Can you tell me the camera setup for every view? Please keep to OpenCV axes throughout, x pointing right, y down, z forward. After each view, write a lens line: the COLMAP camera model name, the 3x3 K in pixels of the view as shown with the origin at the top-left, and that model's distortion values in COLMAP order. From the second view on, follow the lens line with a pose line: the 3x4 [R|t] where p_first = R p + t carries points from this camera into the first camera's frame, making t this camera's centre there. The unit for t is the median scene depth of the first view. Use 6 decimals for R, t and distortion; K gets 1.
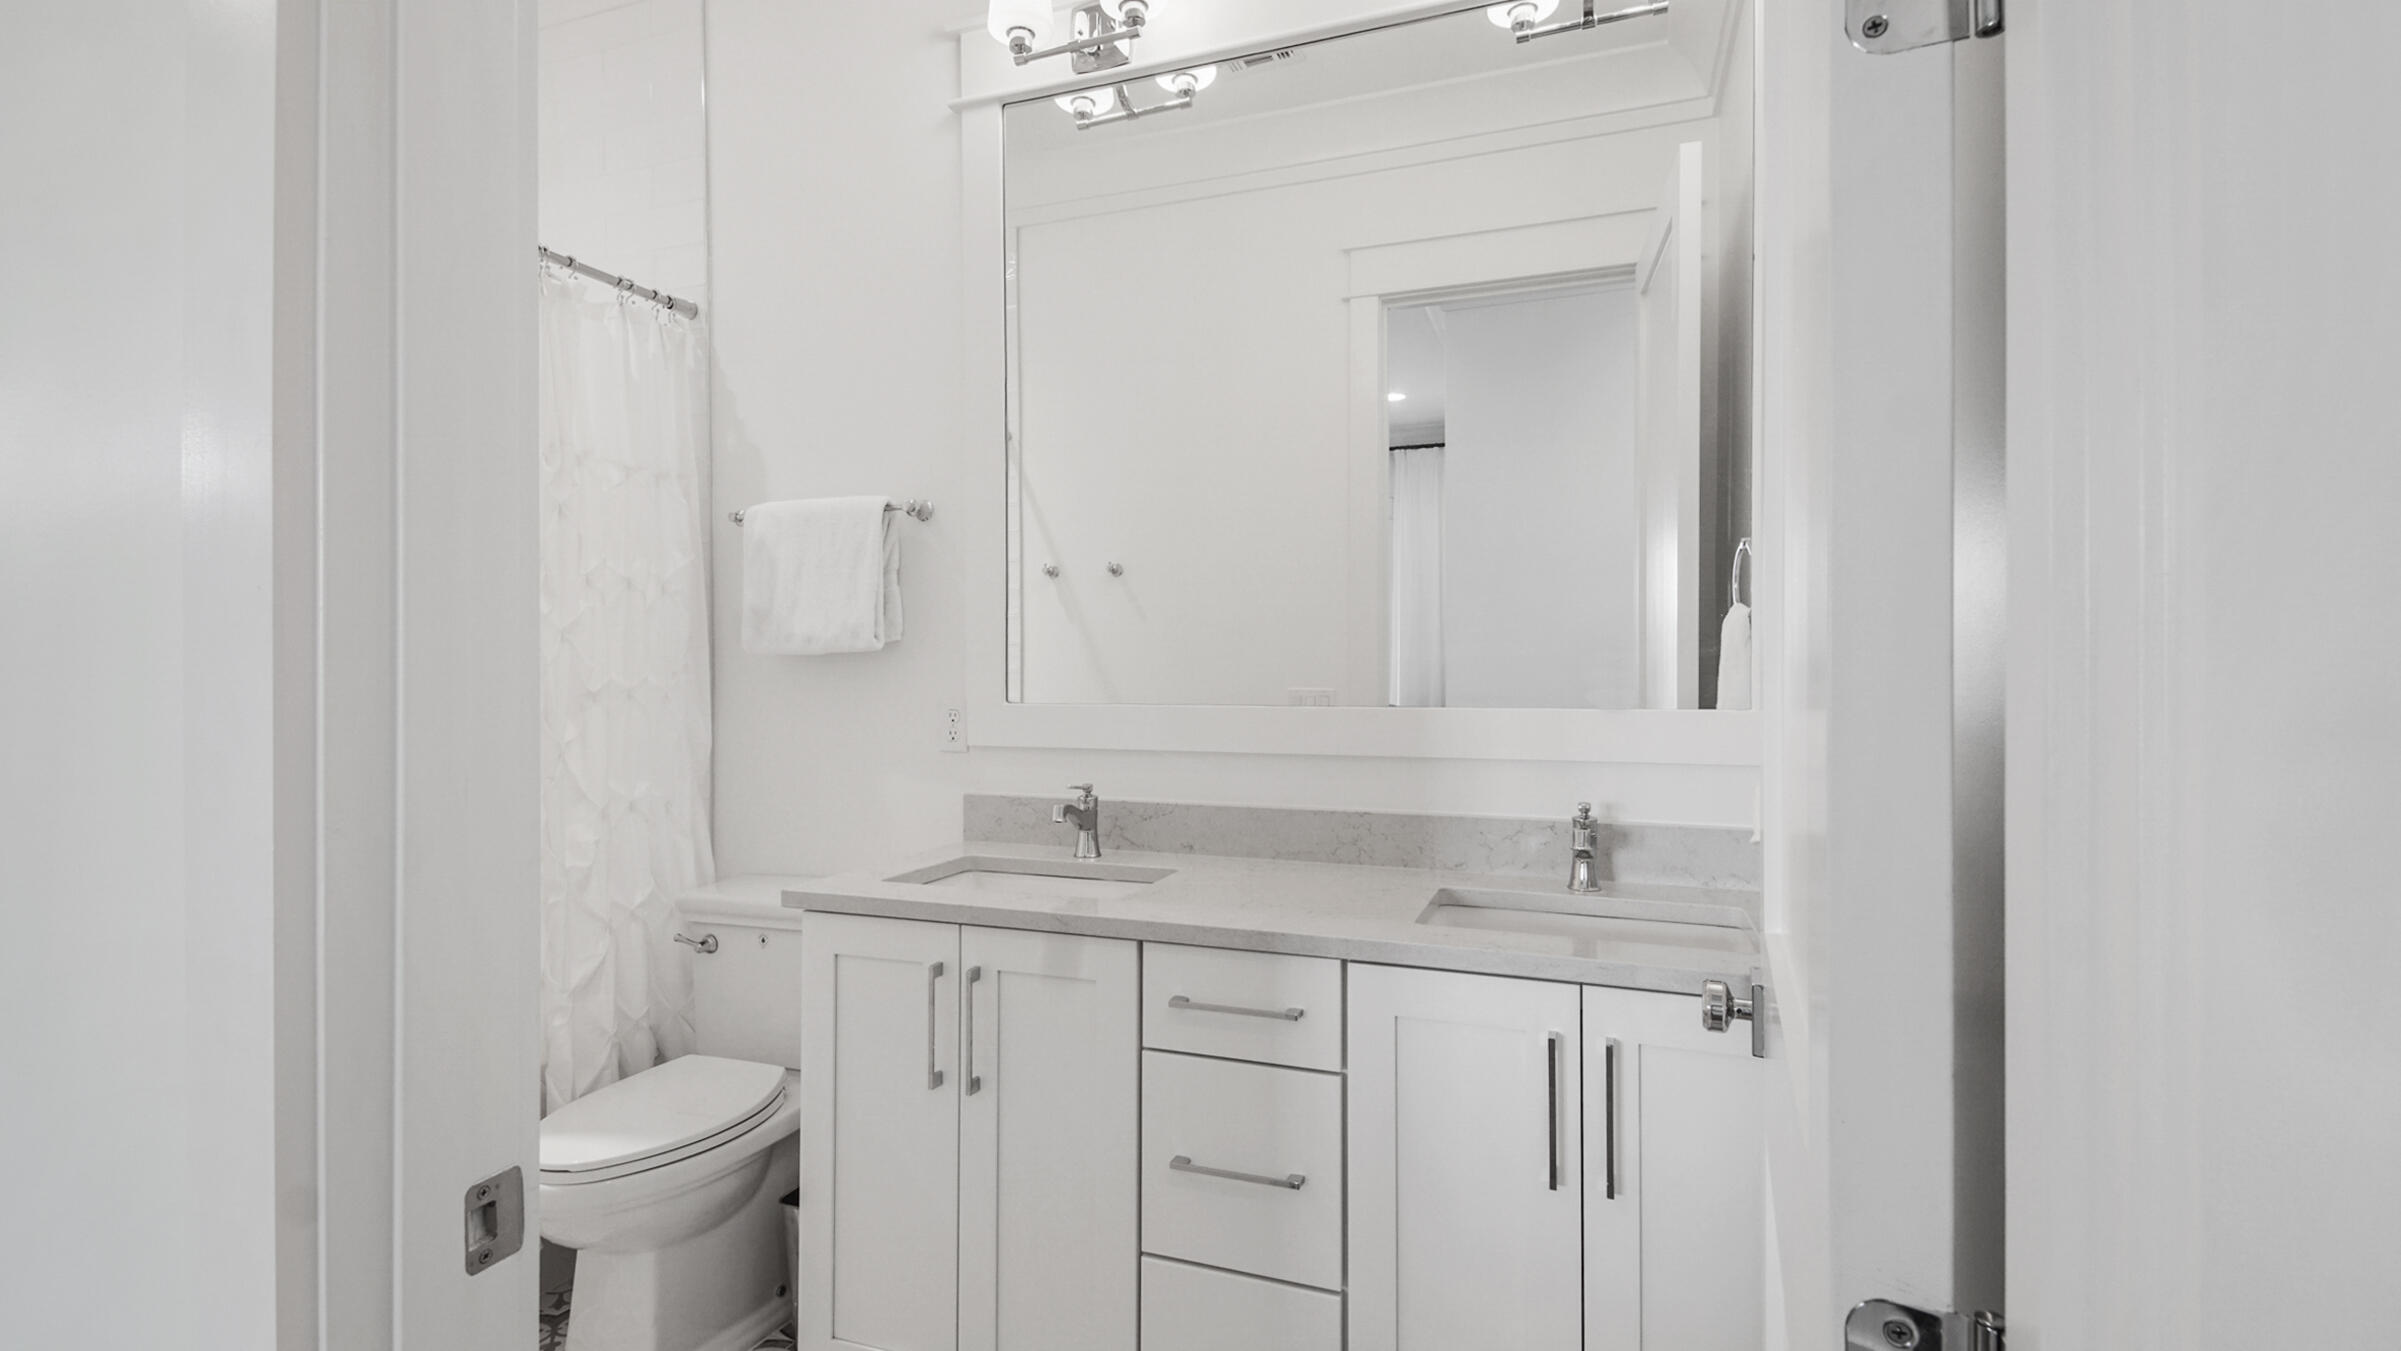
lens RADIAL K [[1083.4, 0, 1193.6], [0, 1083.4, 674.6], [0, 0, 1]] dist [0.017996, -0.005125]
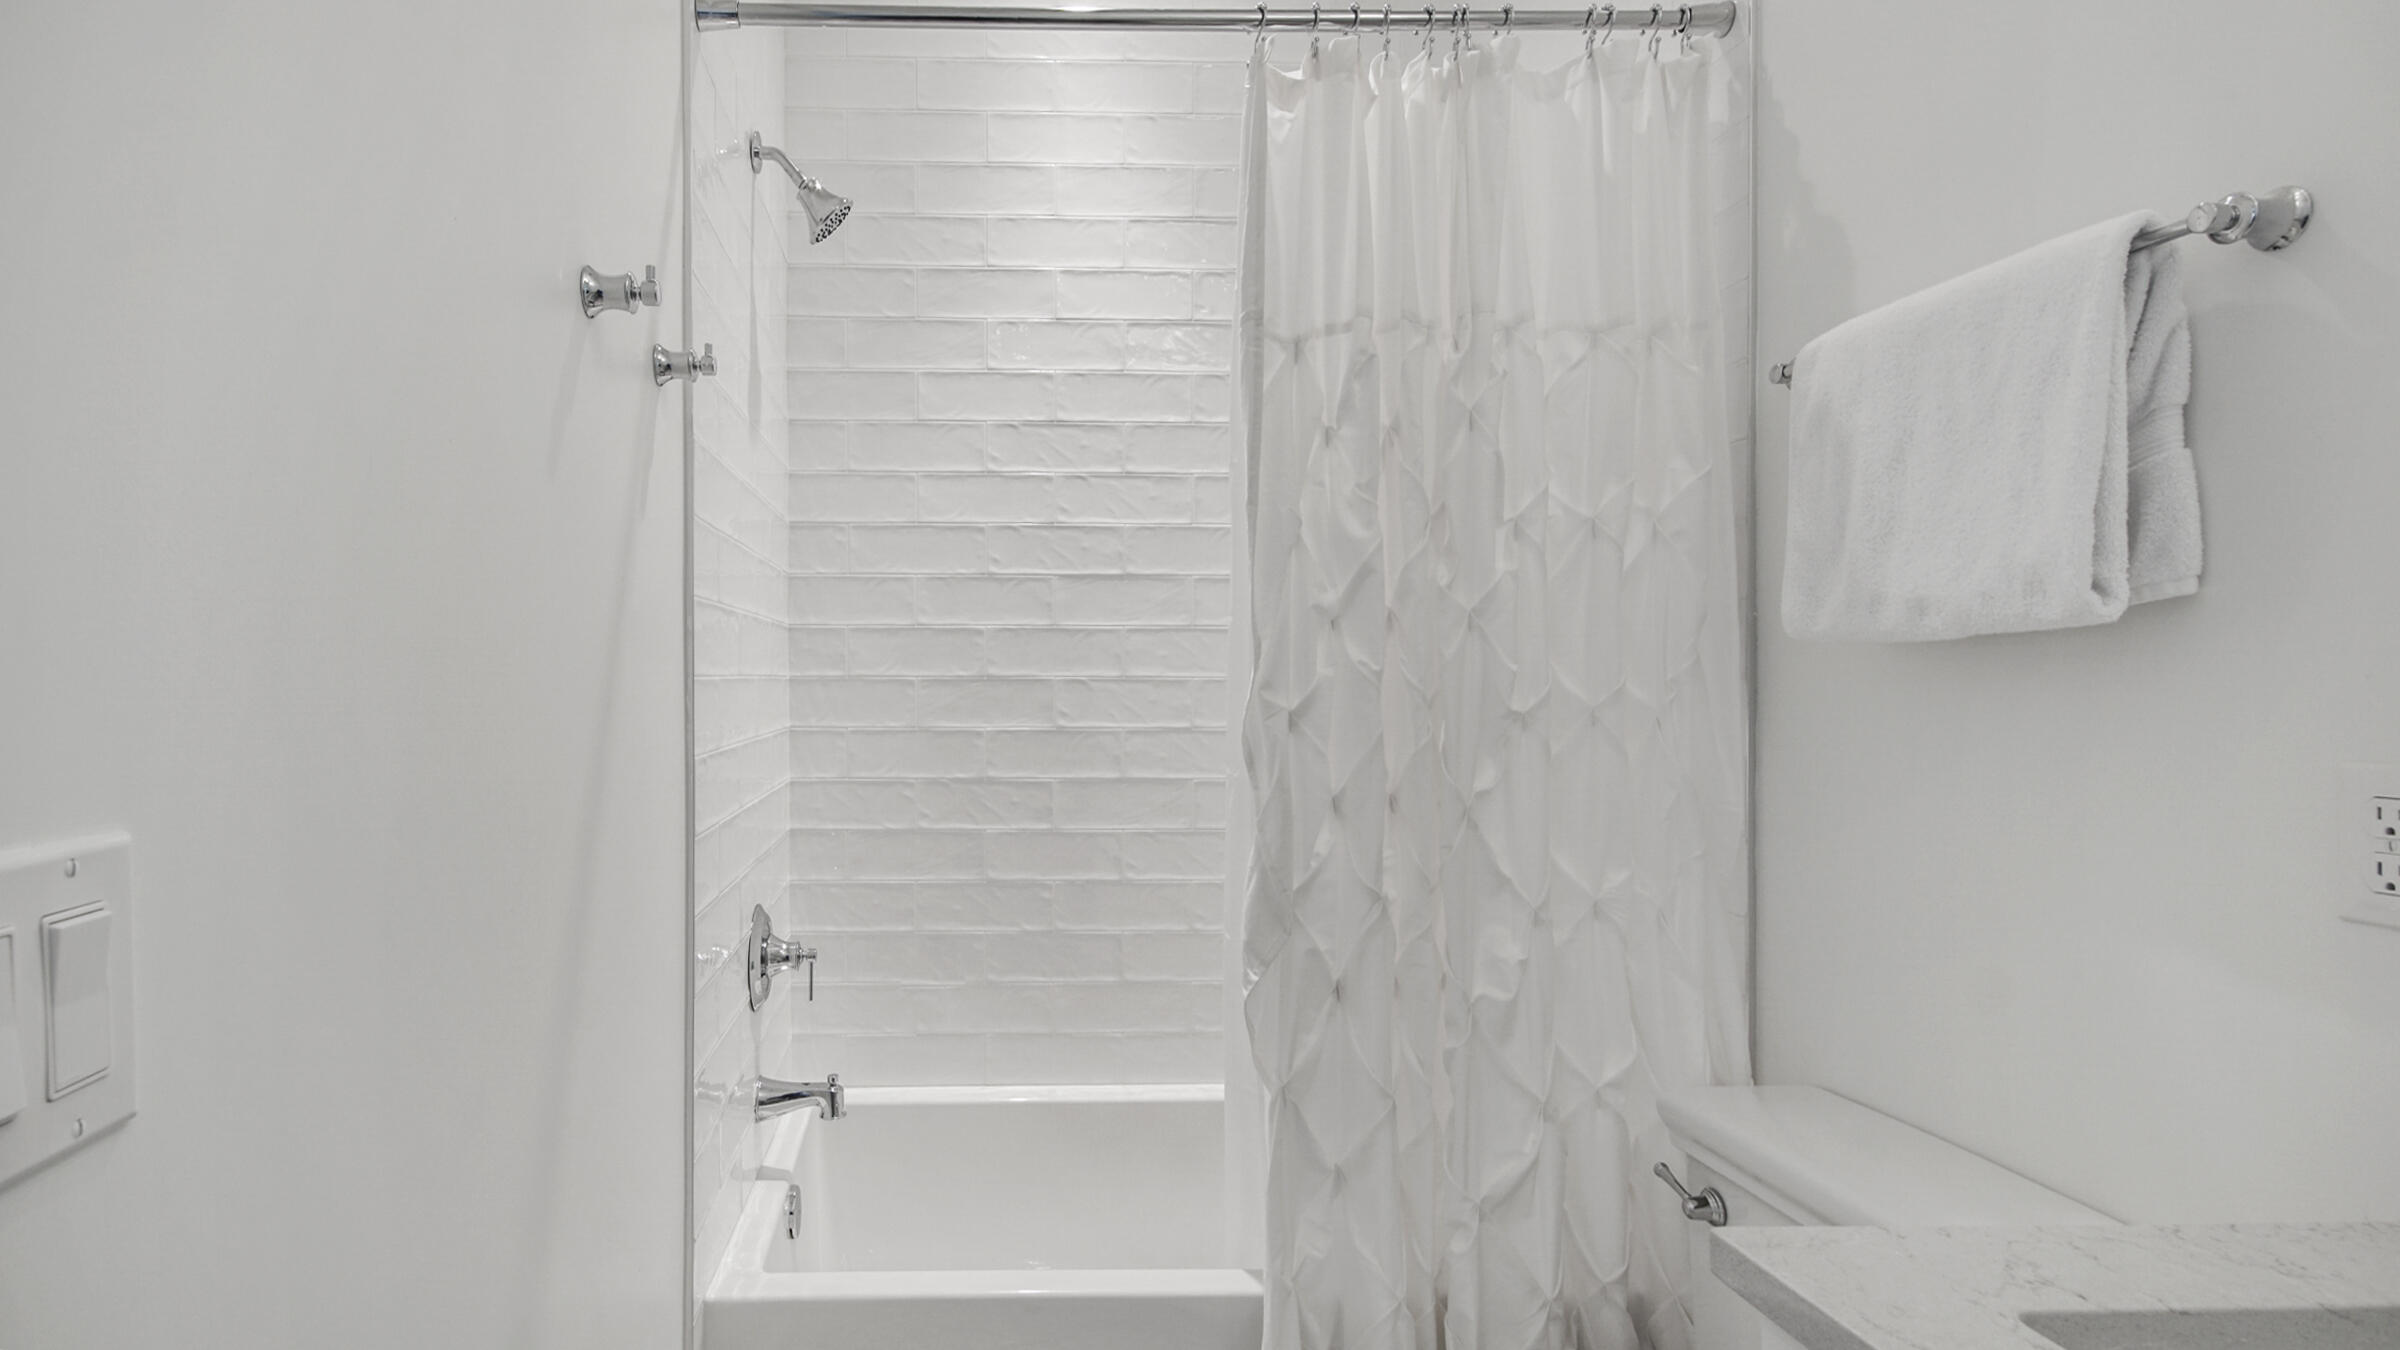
lens RADIAL K [[1082.9, 0, 1204.2], [0, 1082.9, 676.7], [0, 0, 1]] dist [0.017996, -0.005125]
pose [[0.422220, 0.002136, -0.906491, -0.077047], [0.001355, 0.999995, 0.002987, -0.005561], [0.906492, -0.002490, 0.422215, 0.554642]]
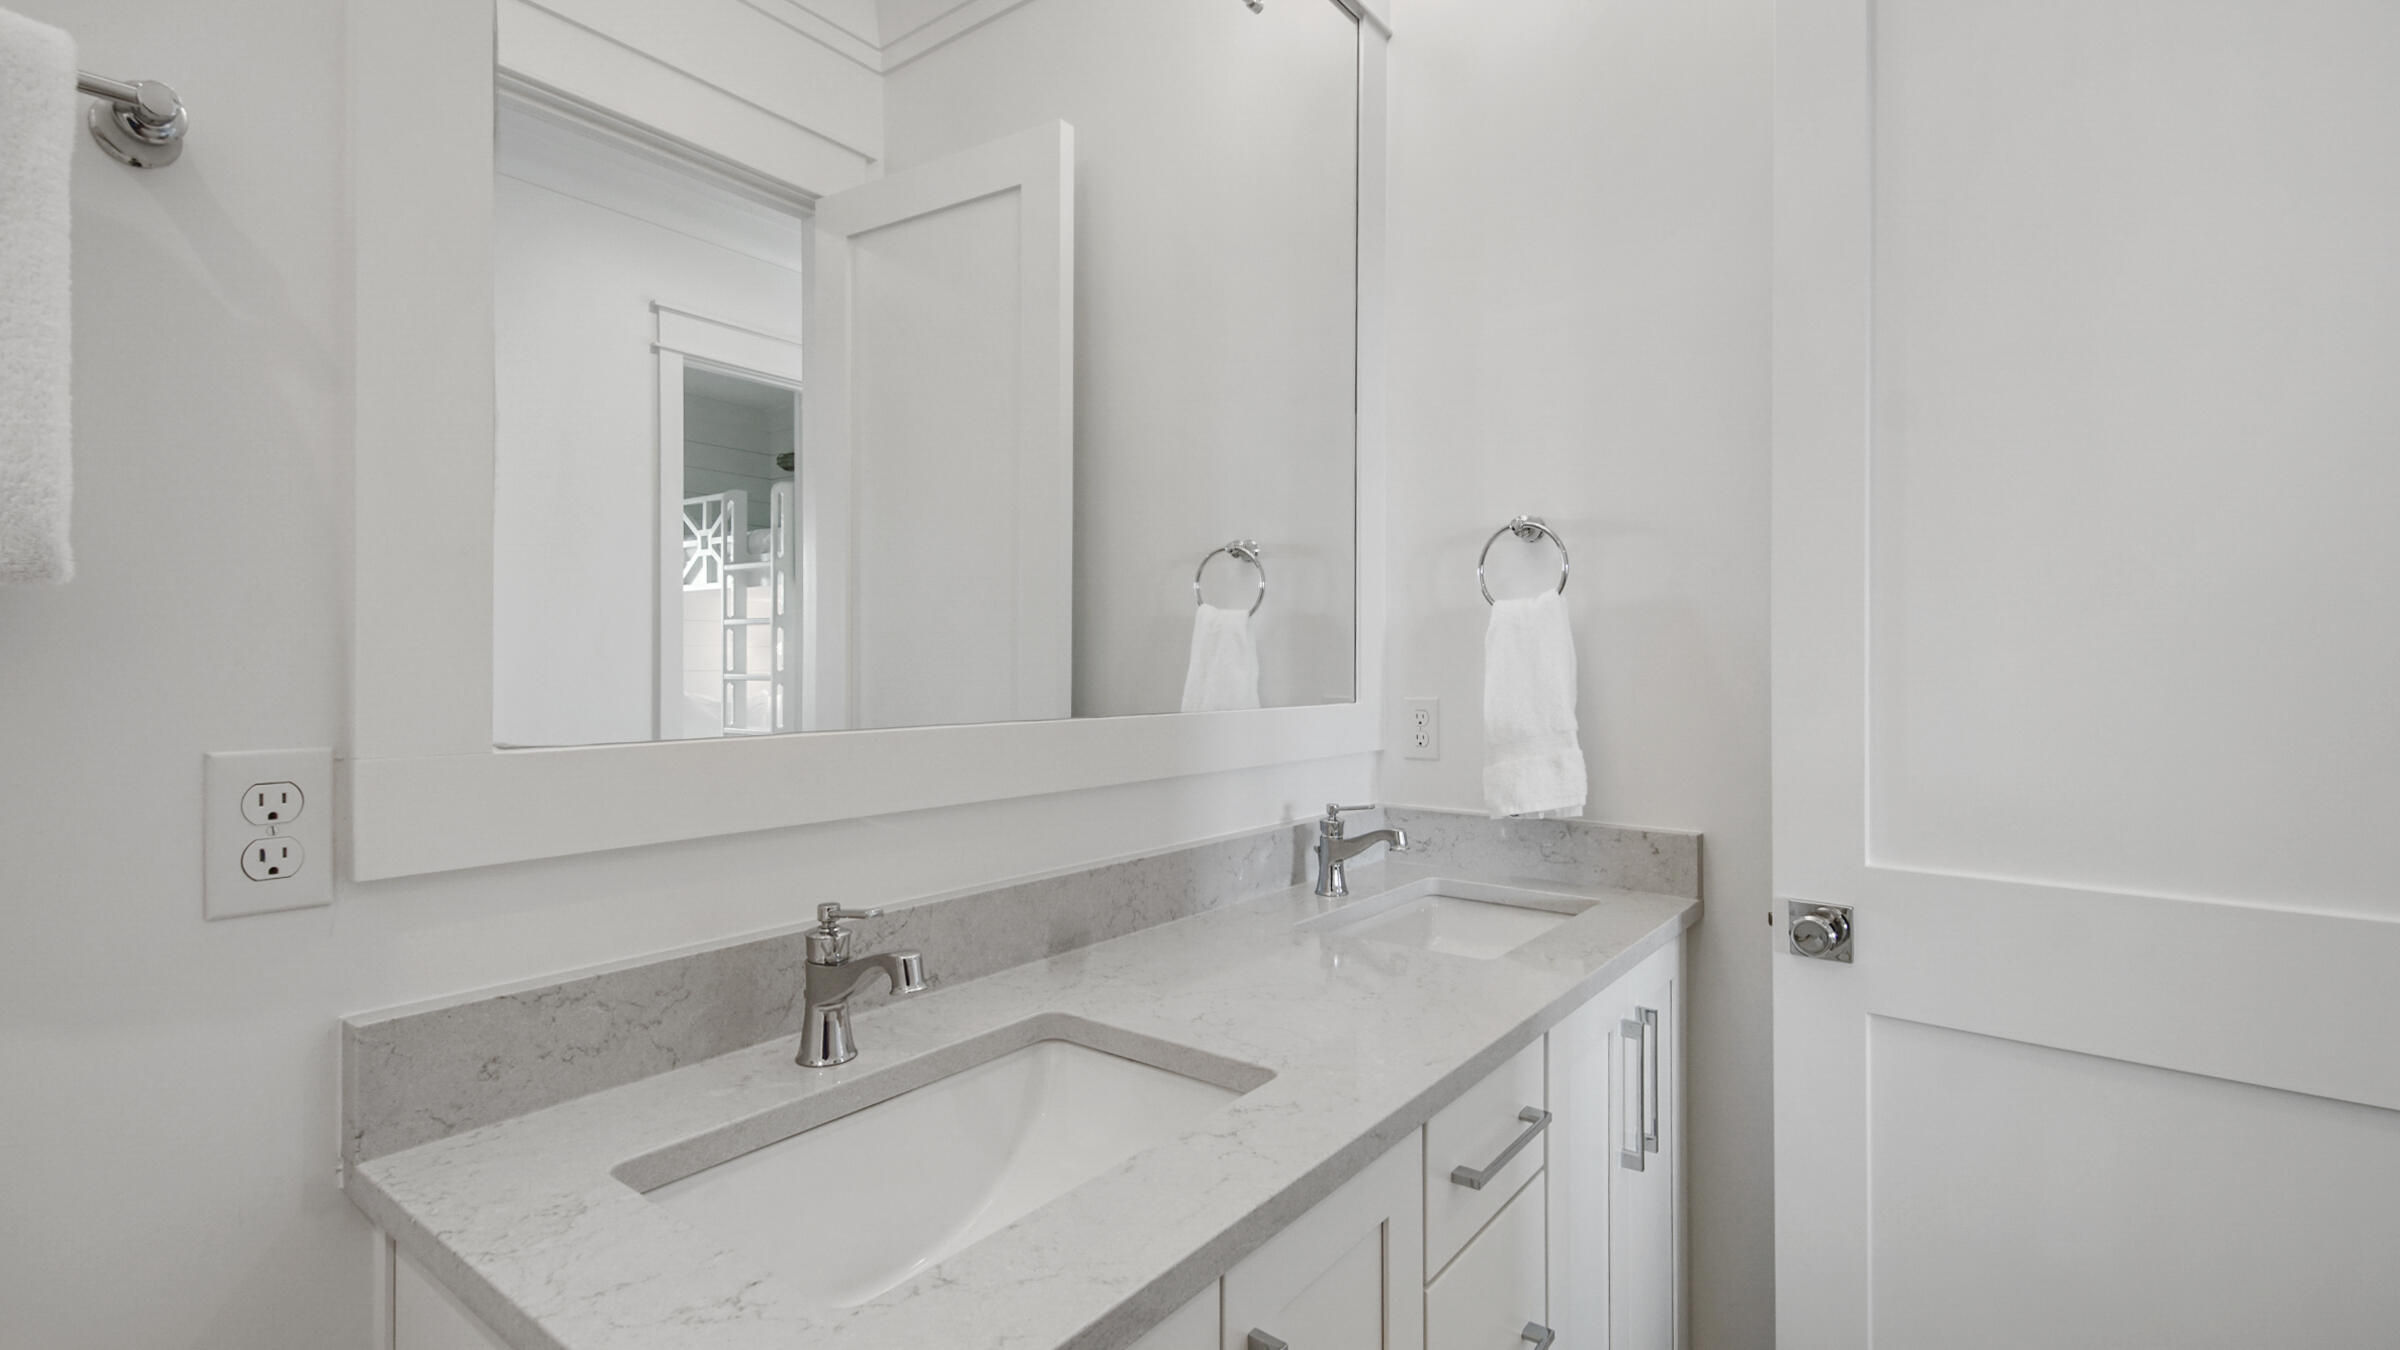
lens RADIAL K [[1082.9, 0, 1196.2], [0, 1082.9, 665.2], [0, 0, 1]] dist [0.017996, -0.005125]
pose [[0.304014, -0.000432, 0.952667, -0.462012], [0.001113, 0.999999, 0.000098, -0.003290], [-0.952667, 0.001031, 0.304015, 0.648245]]
